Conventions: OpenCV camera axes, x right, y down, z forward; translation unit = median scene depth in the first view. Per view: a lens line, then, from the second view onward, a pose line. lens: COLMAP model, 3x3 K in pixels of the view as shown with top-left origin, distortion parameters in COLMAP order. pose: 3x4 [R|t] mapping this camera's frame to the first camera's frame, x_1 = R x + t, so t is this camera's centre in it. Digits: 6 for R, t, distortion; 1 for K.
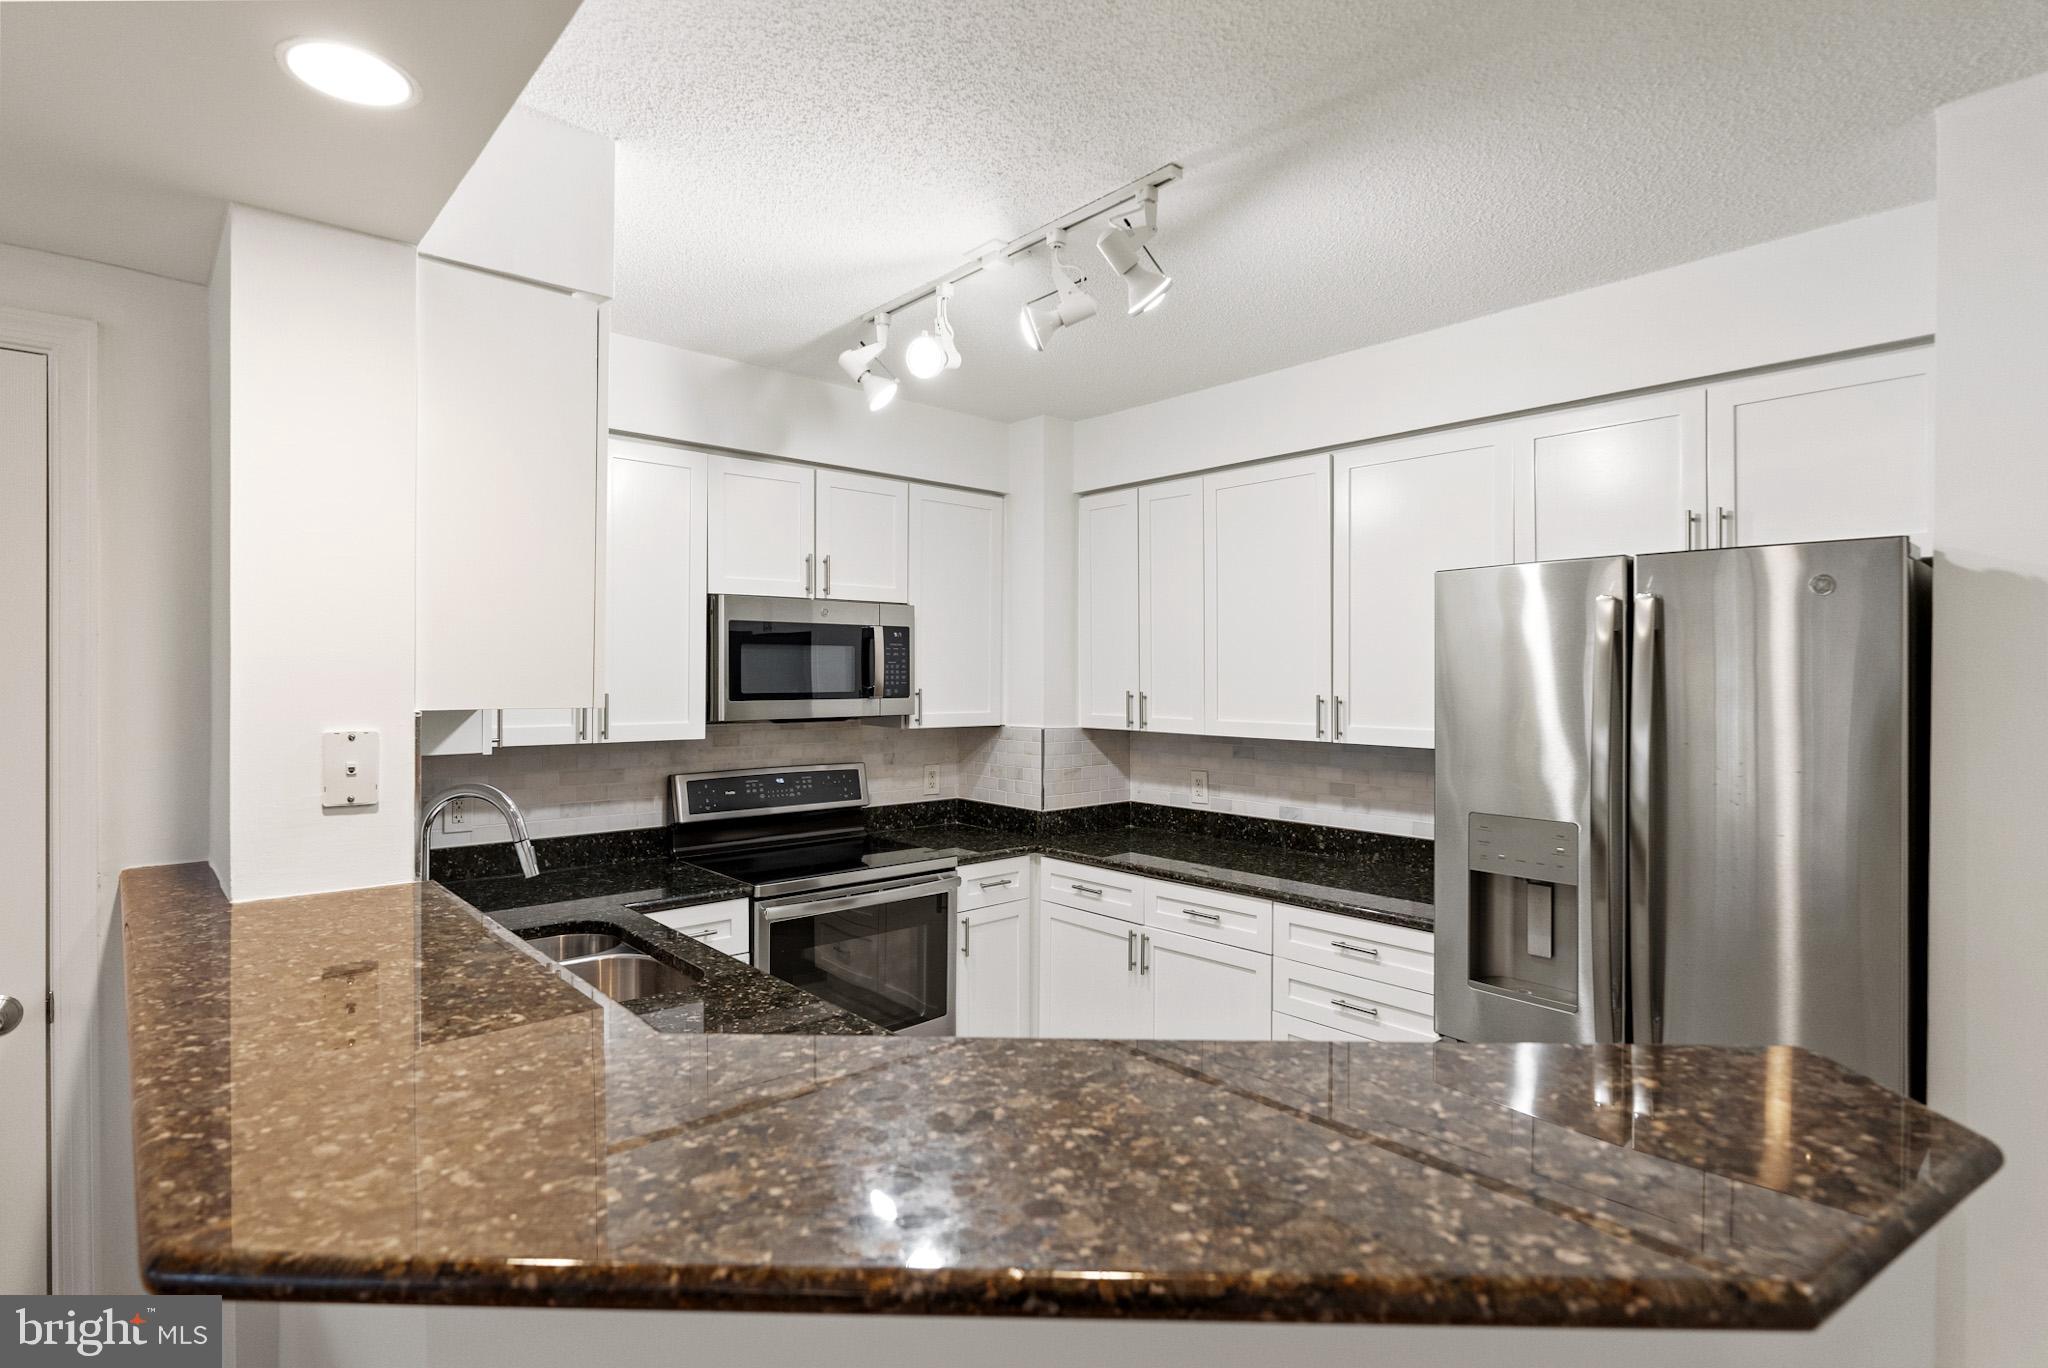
lens RADIAL K [[1011.7, 0, 1019.2], [0, 1011.7, 670.2], [0, 0, 1]] dist [-0.002038, -0.000210]
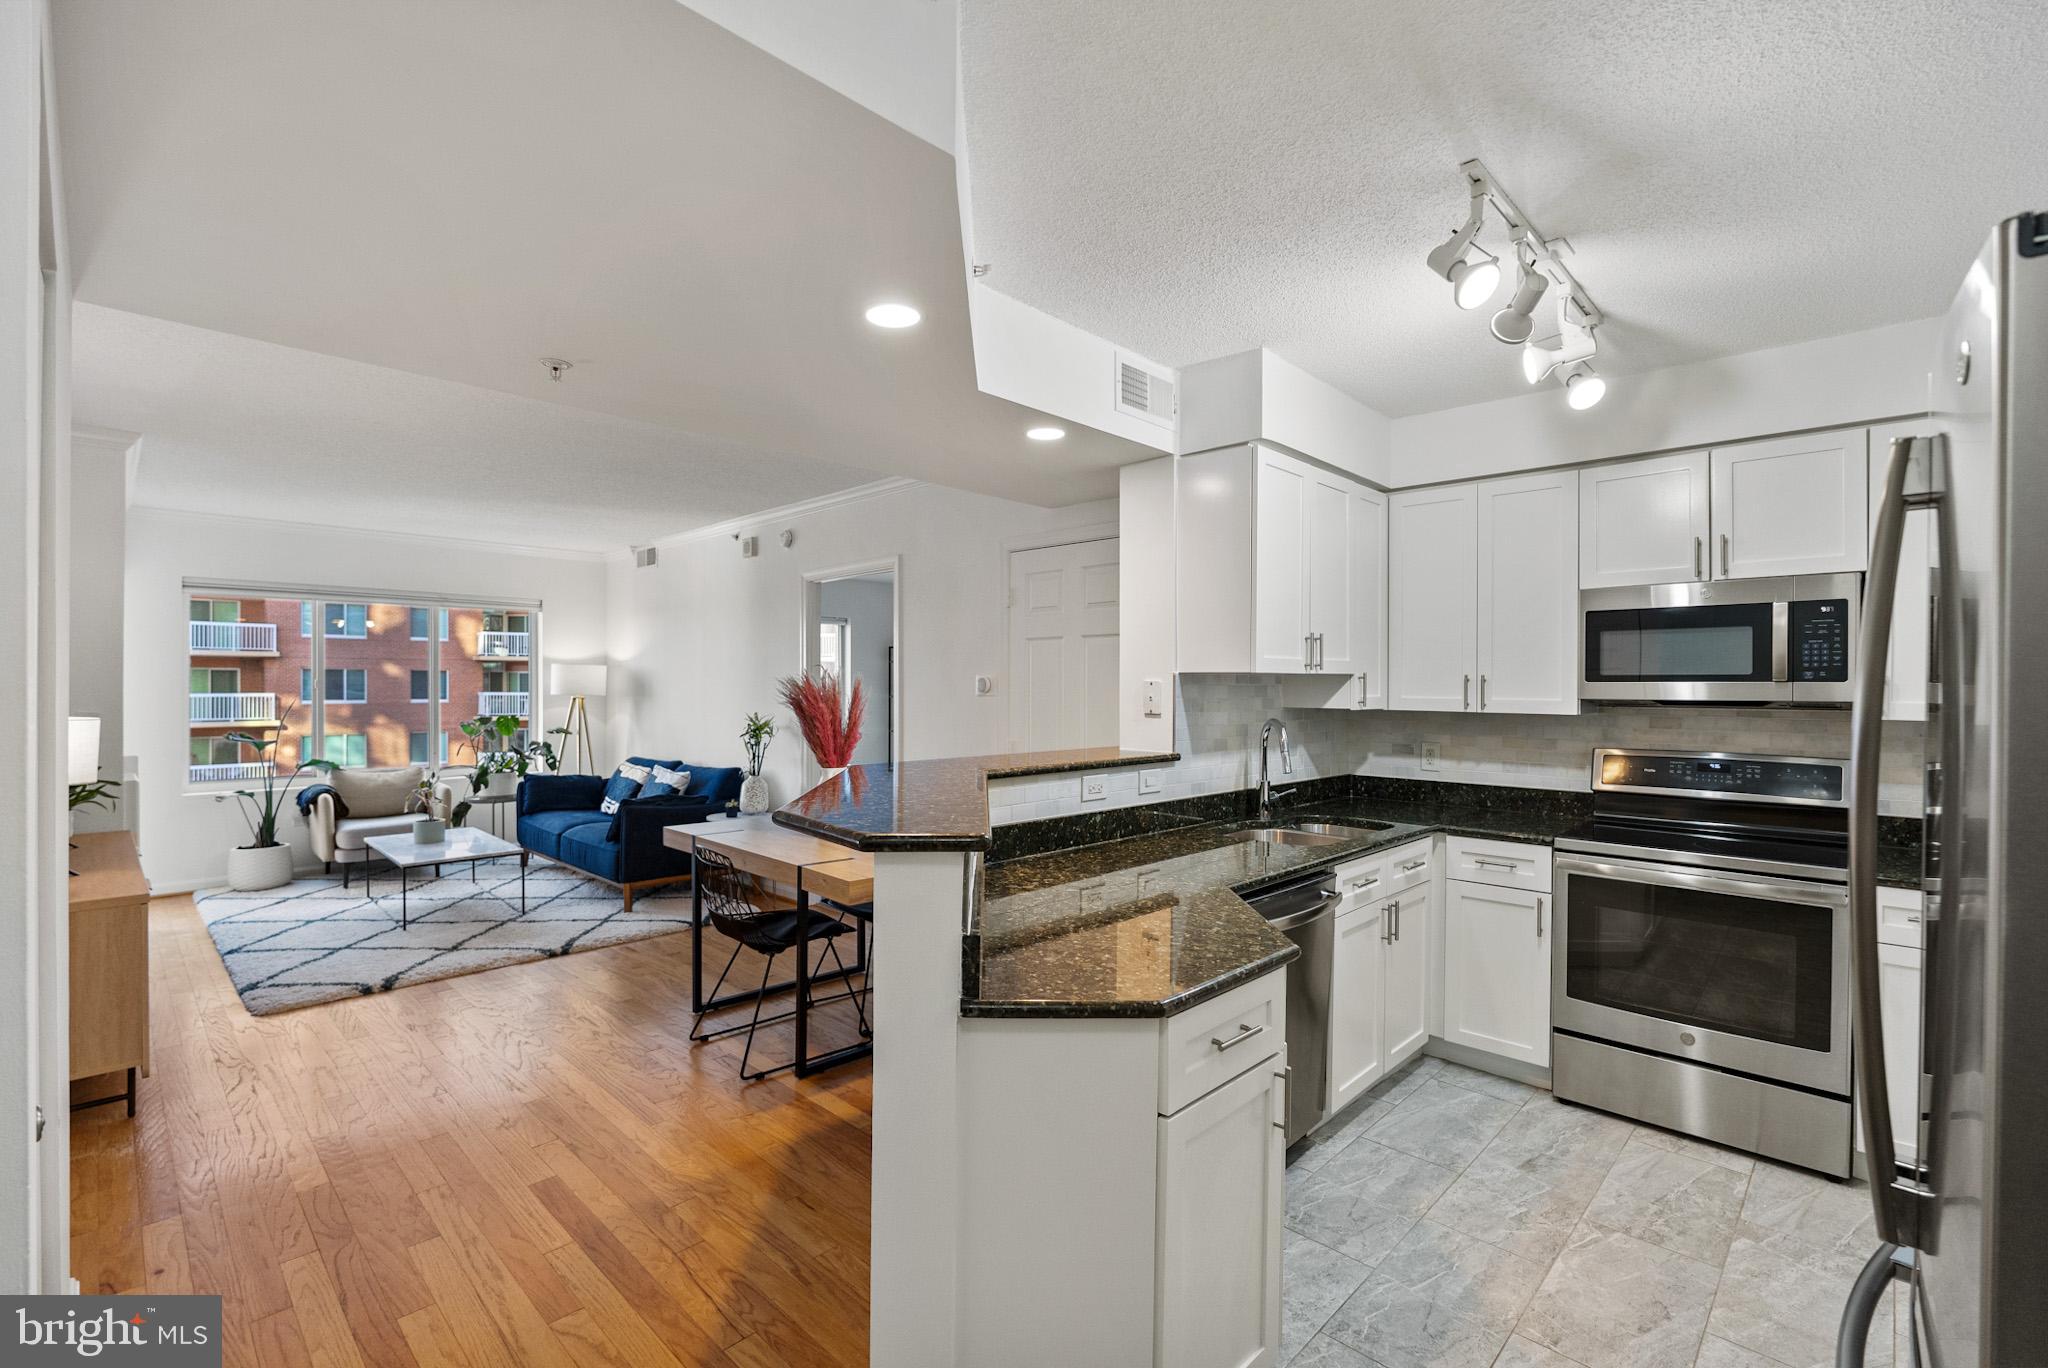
lens RADIAL K [[899.5, 0, 1022.3], [0, 899.5, 685.6], [0, 0, 1]] dist [-0.009462, 0.001690]
pose [[0.082476, -0.003807, -0.996586, 0.609120], [-0.004176, 0.999983, -0.004165, 0.037750], [0.996584, 0.004505, 0.082458, 0.256270]]
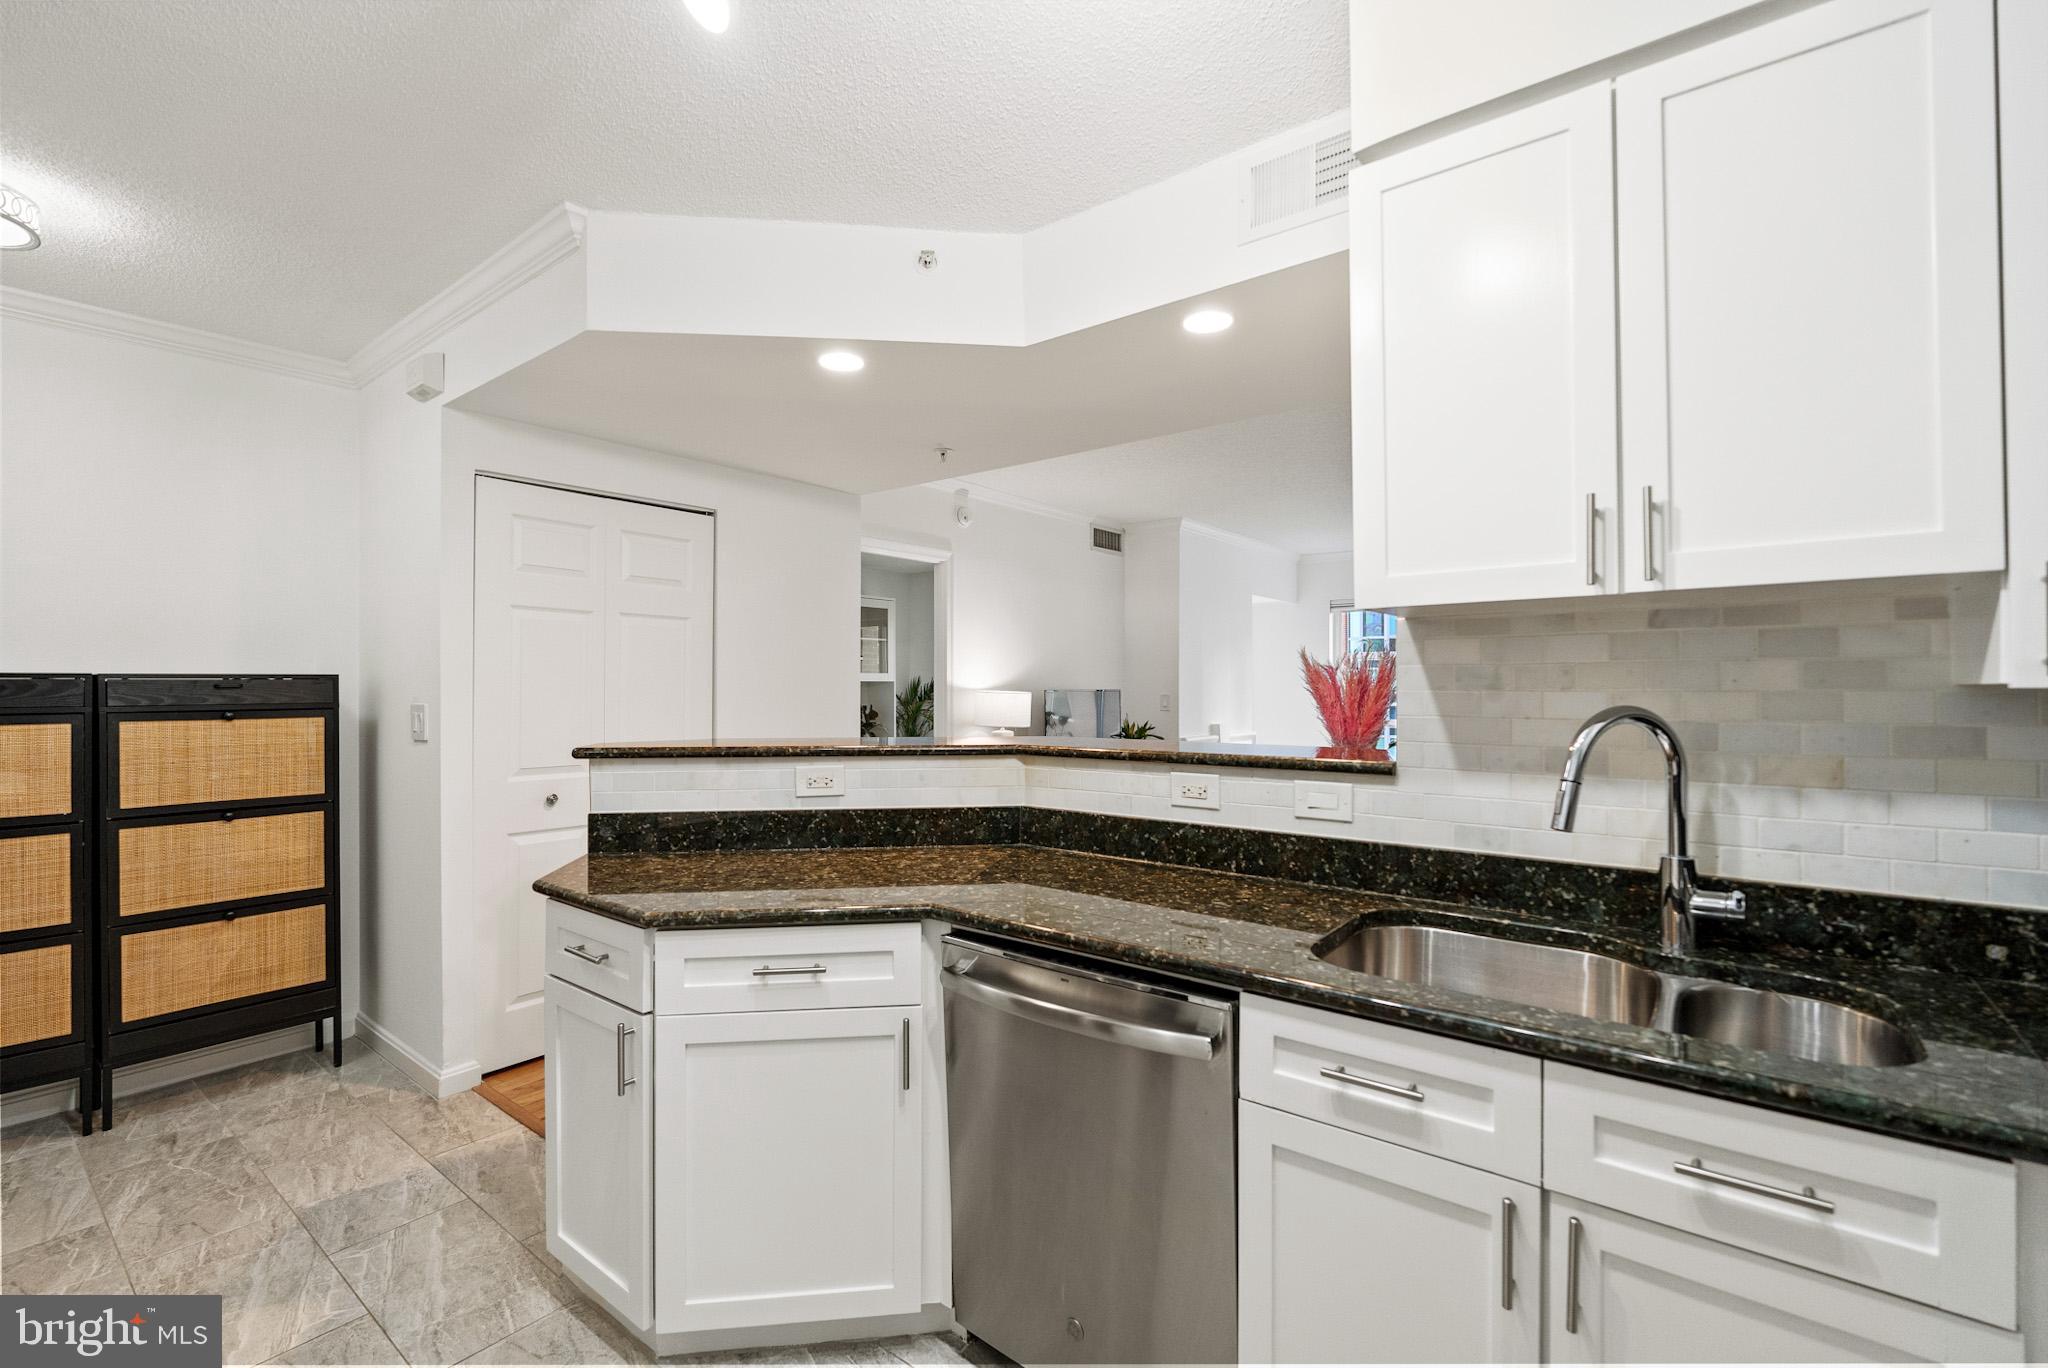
lens RADIAL K [[899.5, 0, 1028.2], [0, 899.5, 686.0], [0, 0, 1]] dist [-0.009462, 0.001690]
pose [[-0.984709, 0.006191, -0.174097, 0.009328], [0.006895, 0.999970, -0.003439, 0.059001], [0.174070, -0.004587, -0.984723, 0.956713]]
